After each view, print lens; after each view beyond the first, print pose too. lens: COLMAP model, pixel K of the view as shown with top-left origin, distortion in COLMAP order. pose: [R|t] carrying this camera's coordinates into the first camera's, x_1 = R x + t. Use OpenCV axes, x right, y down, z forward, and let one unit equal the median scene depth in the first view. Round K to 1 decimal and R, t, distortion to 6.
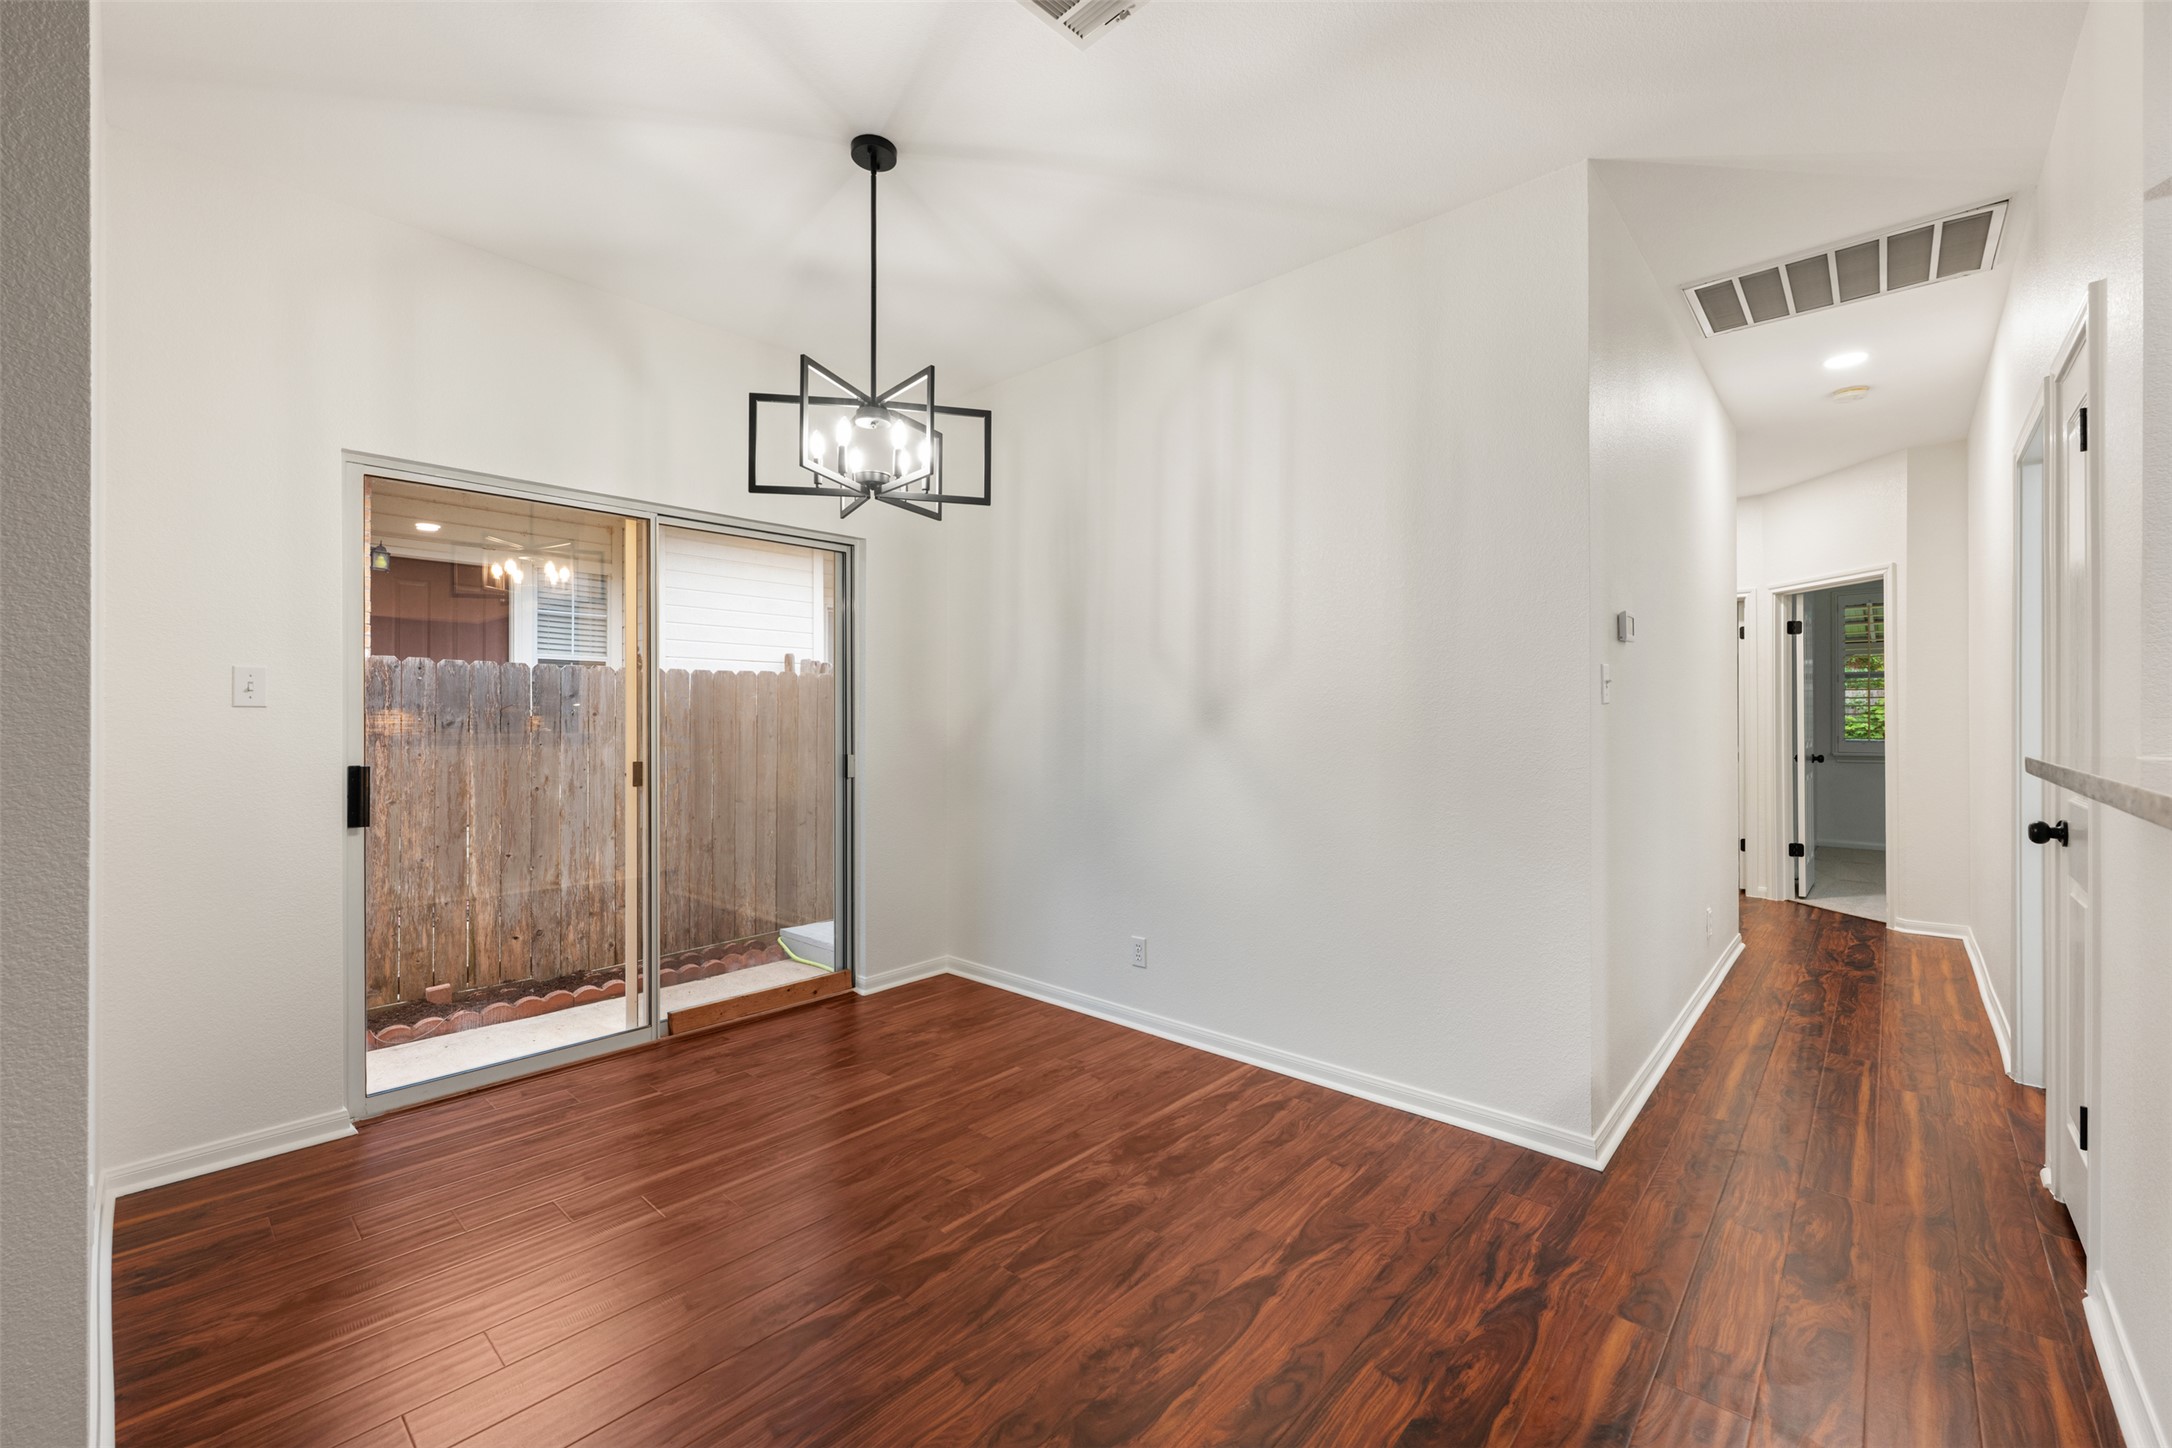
lens RADIAL K [[879.2, 0, 1038.9], [0, 879.2, 721.8], [0, 0, 1]] dist [-0.001026, 0.000153]
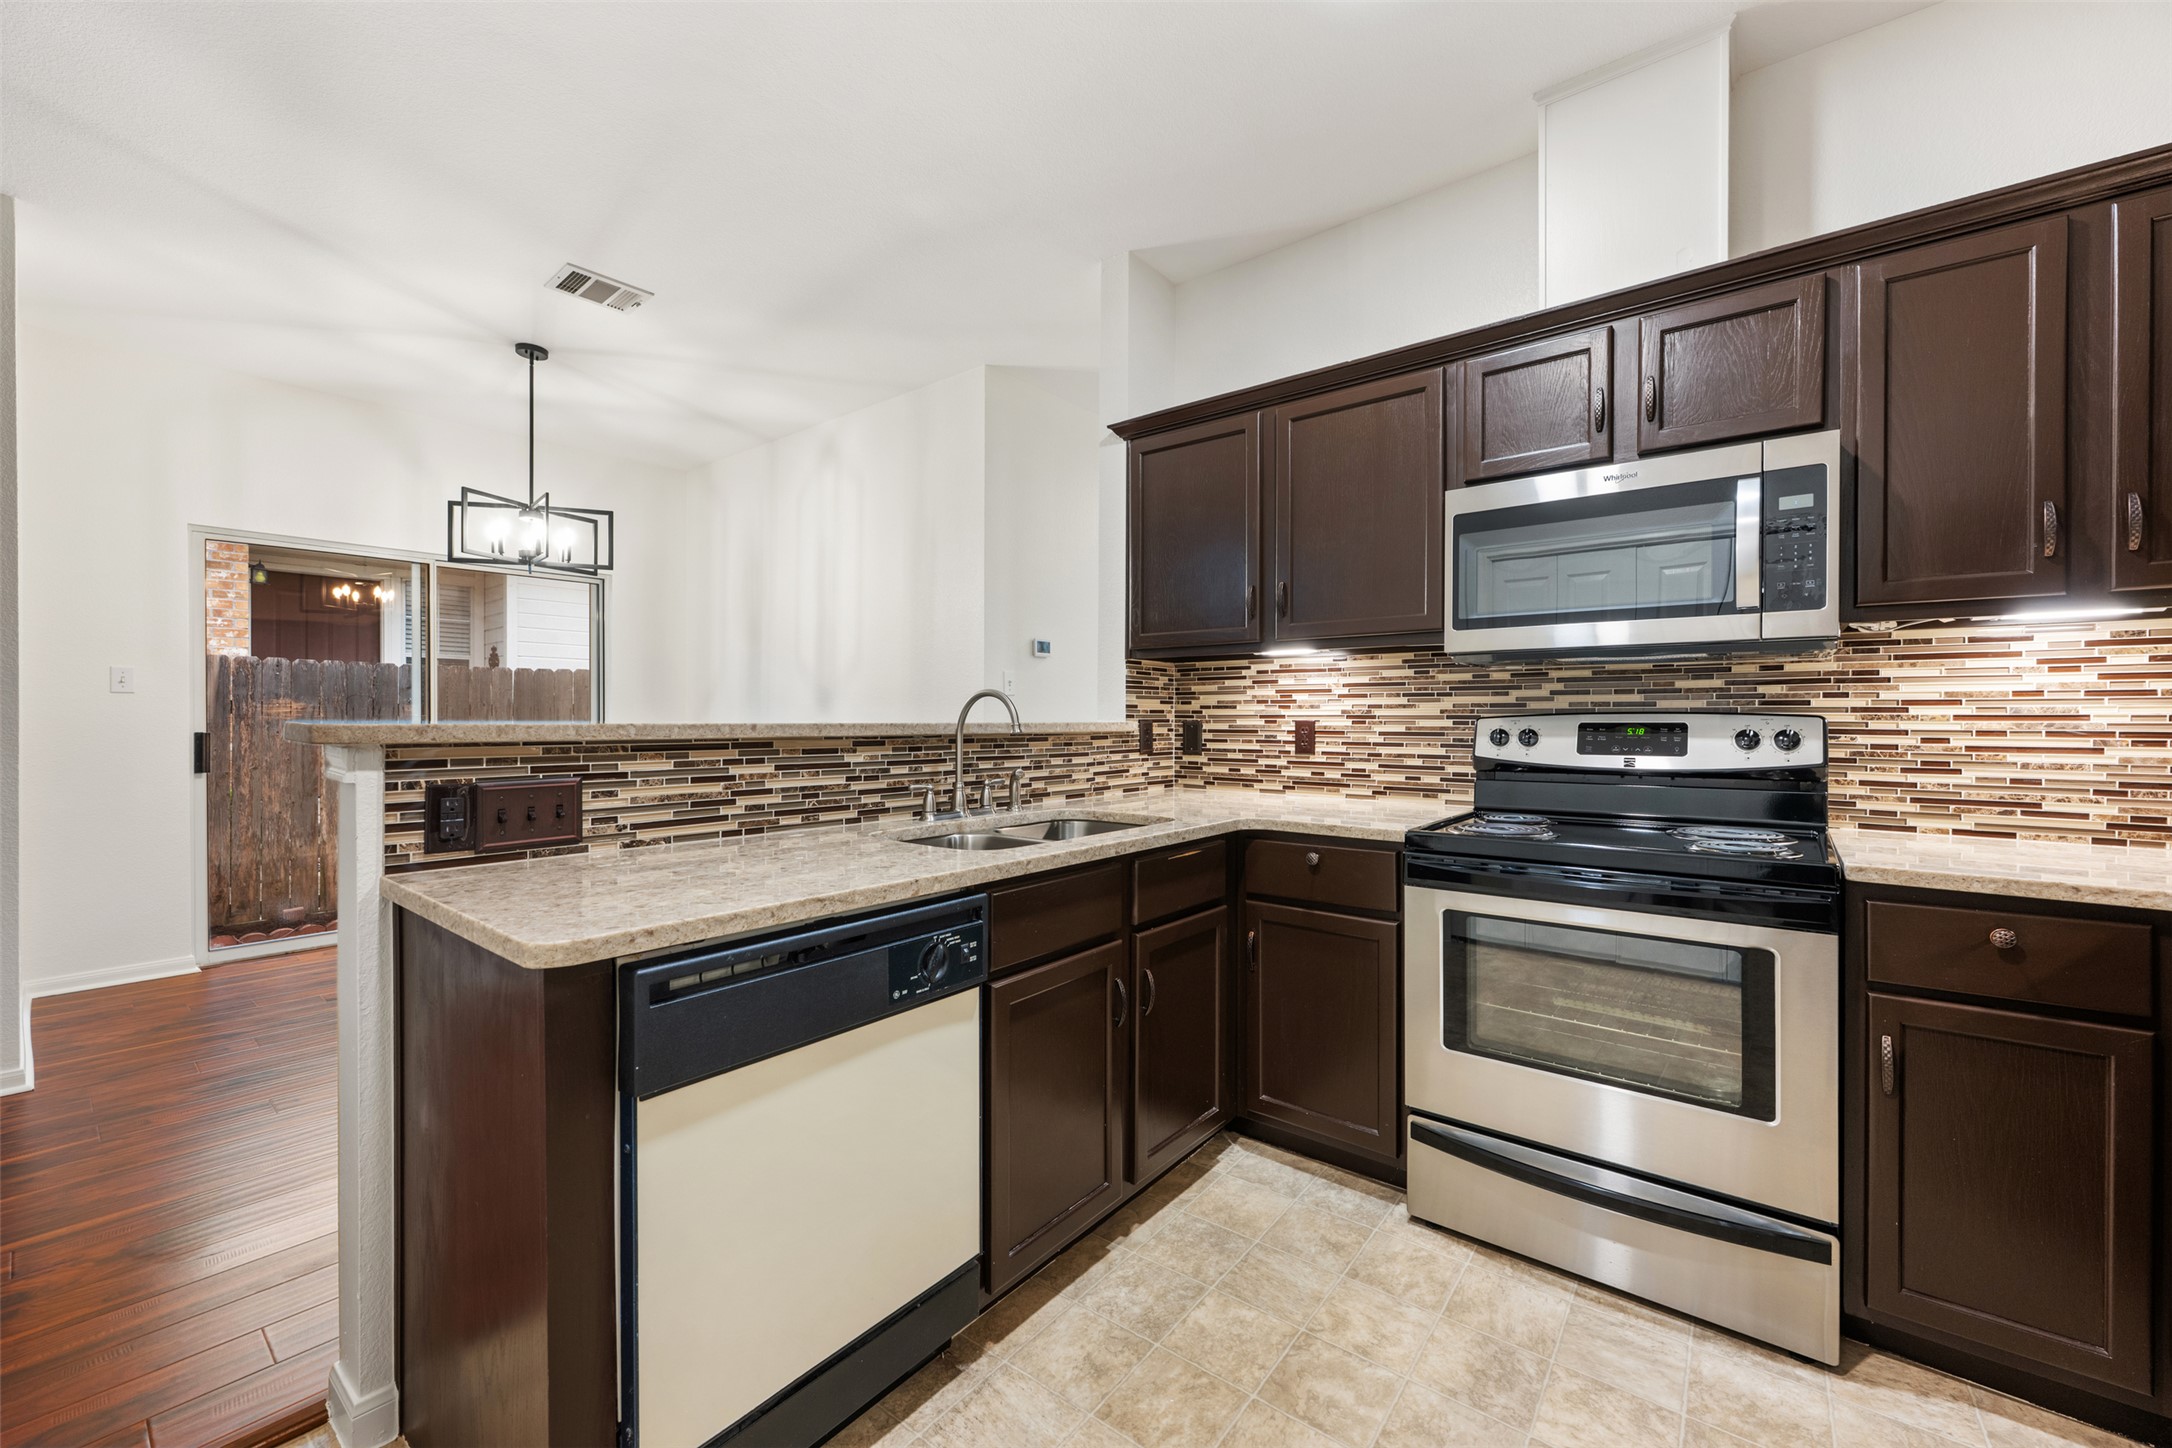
lens RADIAL K [[879.2, 0, 1068.8], [0, 879.2, 724.2], [0, 0, 1]] dist [-0.001026, 0.000153]
pose [[0.998030, 0.003164, 0.062666, 0.381659], [-0.003688, 0.999959, 0.008252, 0.010921], [-0.062638, -0.008467, 0.998000, -0.370454]]
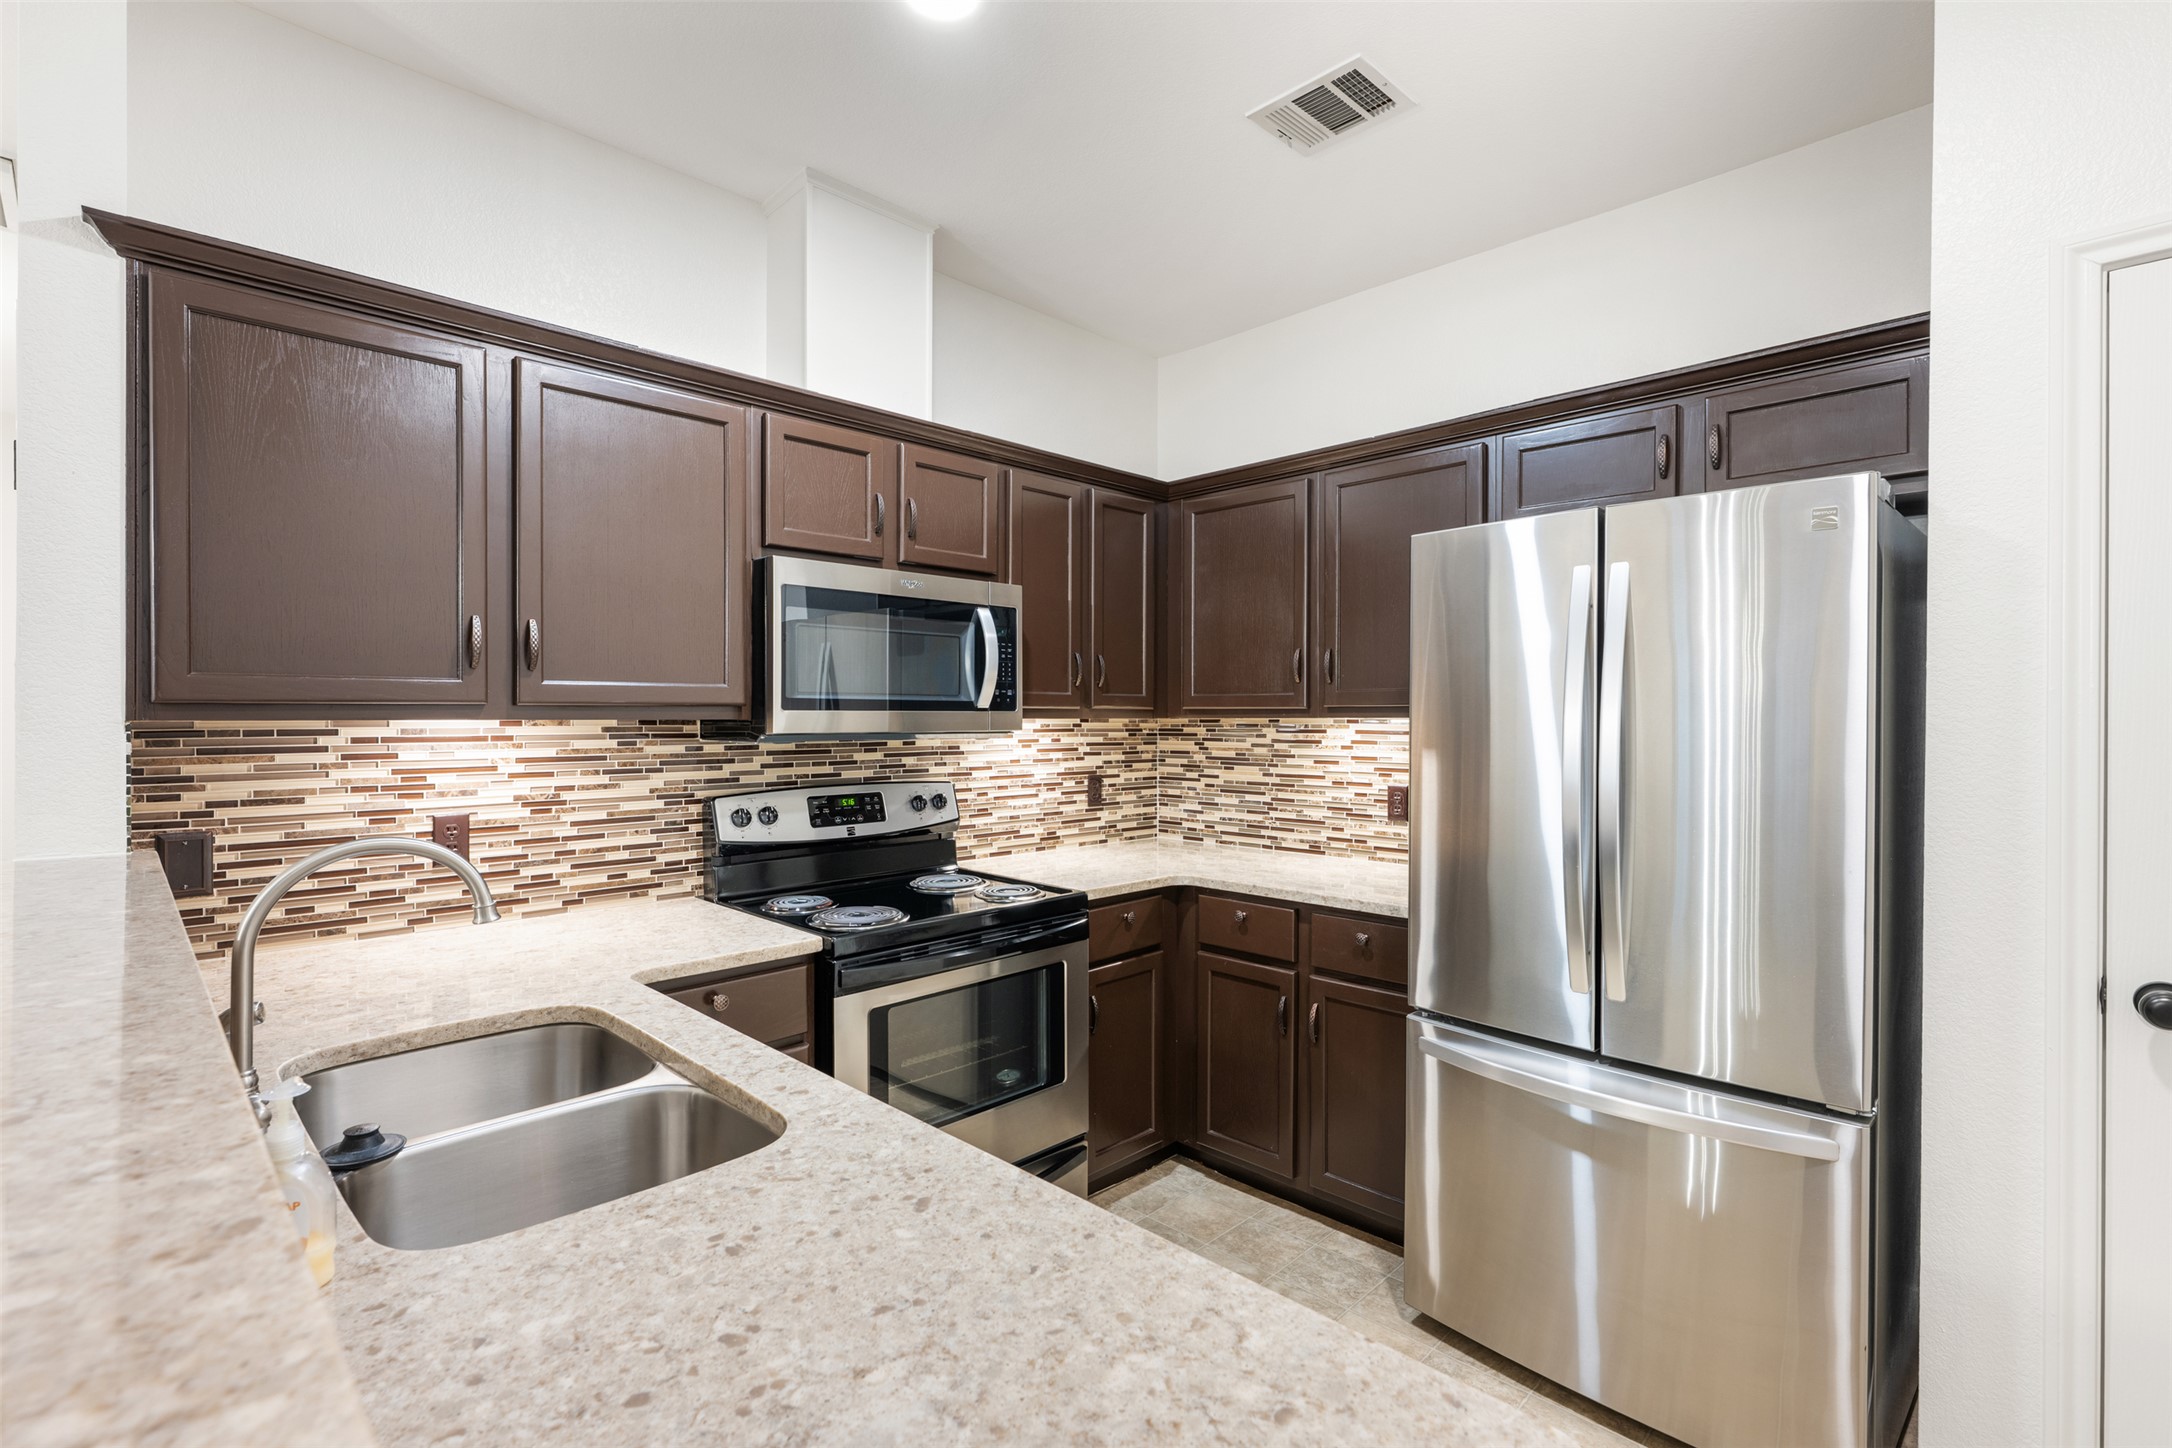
lens RADIAL K [[1000.6, 0, 1110.6], [0, 1000.6, 720.3], [0, 0, 1]] dist [-0.000050, -0.000050]
pose [[0.019776, -0.003392, 0.999799, 0.094856], [-0.002780, 0.999990, 0.003448, -0.038965], [-0.999801, -0.002848, 0.019766, -0.045480]]
